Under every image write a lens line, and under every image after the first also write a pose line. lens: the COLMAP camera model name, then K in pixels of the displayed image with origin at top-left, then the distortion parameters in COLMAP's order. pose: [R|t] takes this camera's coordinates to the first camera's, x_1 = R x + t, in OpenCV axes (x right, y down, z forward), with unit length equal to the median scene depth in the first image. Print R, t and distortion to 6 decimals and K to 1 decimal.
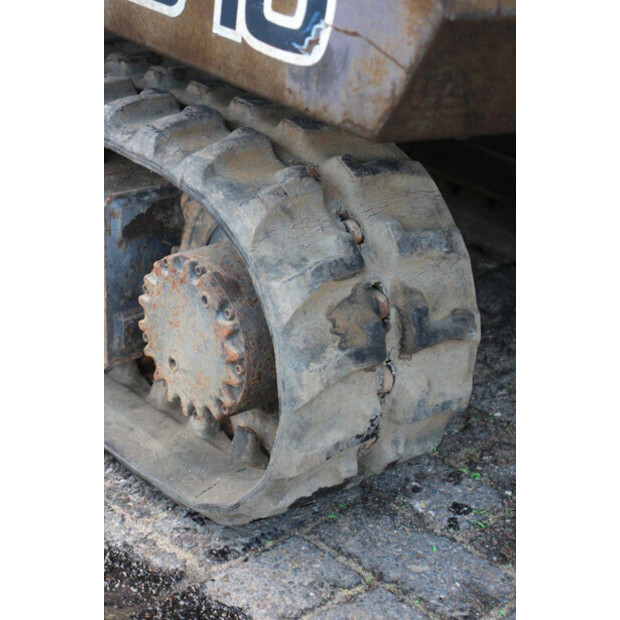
lens RADIAL K [[1510.4, 0, 310.0], [0, 1510.4, 310.1], [0, 0, 1]] dist [0.376754, 0.000000]
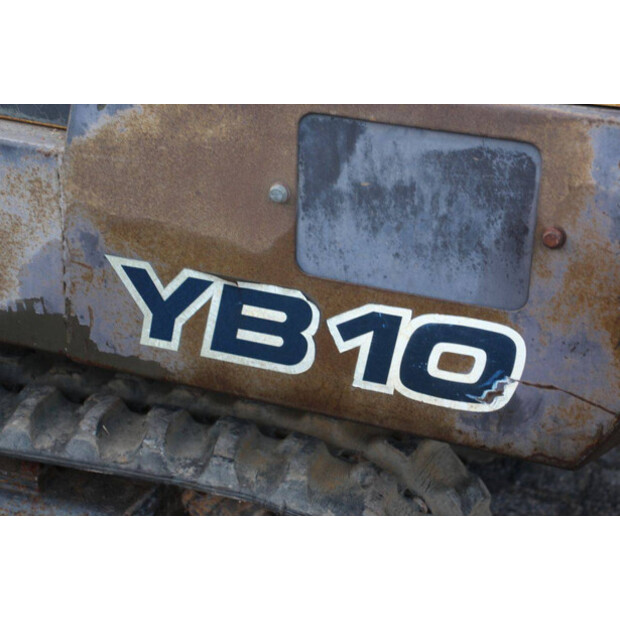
lens RADIAL K [[1510.4, 0, 310.0], [0, 1510.4, 310.1], [0, 0, 1]] dist [0.376754, 0.000000]
pose [[0.864161, -0.211078, 0.456807, -0.617344], [0.201732, 0.976951, 0.069797, -0.341084], [-0.461010, 0.031836, 0.886823, 0.057394]]
